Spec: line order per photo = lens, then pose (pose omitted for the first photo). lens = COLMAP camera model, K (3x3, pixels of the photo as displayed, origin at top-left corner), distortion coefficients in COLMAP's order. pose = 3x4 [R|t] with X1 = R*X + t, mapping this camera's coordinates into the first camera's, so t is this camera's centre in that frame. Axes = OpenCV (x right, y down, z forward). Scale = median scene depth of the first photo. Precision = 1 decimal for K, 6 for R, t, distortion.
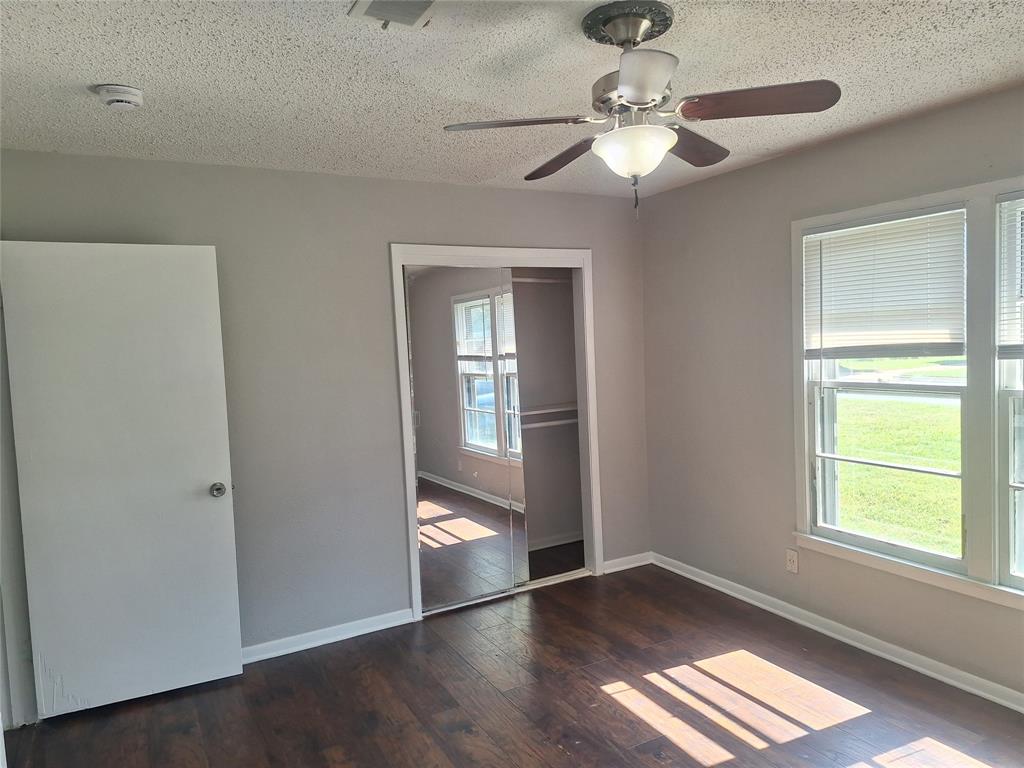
lens RADIAL K [[715.7, 0, 513.2], [0, 715.7, 386.9], [0, 0, 1]] dist [0.080632, -0.068418]
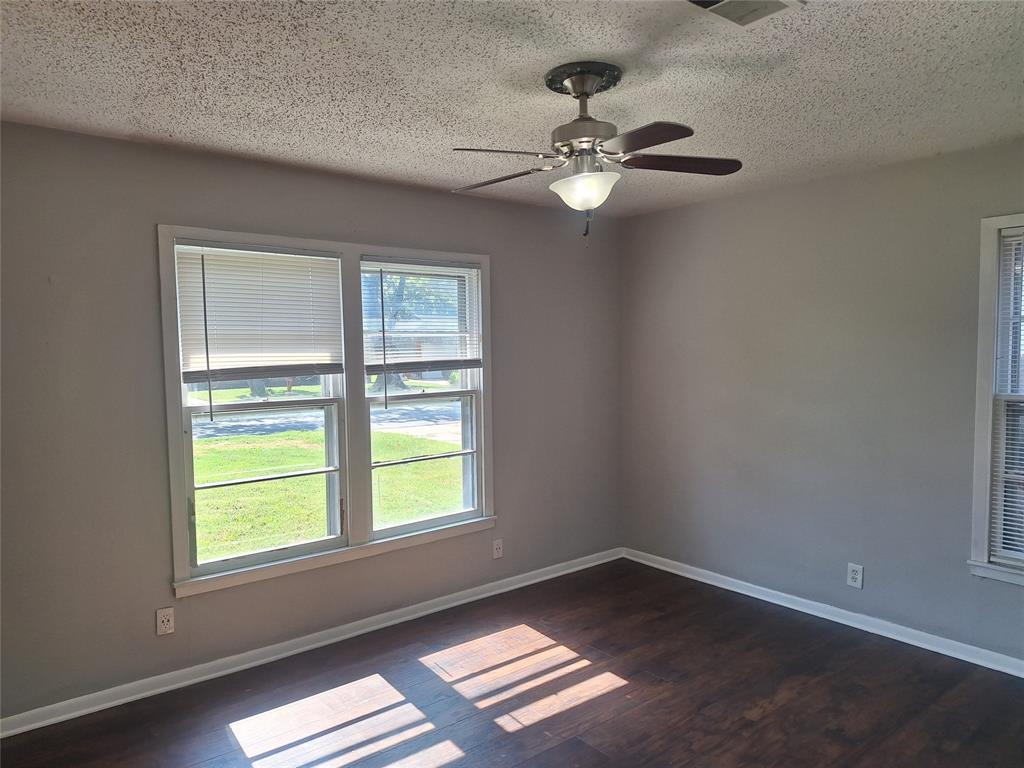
lens RADIAL K [[715.7, 0, 513.2], [0, 715.7, 386.9], [0, 0, 1]] dist [0.080632, -0.068418]
pose [[-0.187874, -0.013953, 0.982094, -0.646333], [0.082494, 0.996142, 0.029933, -0.030973], [-0.978723, 0.086641, -0.185998, 0.902600]]
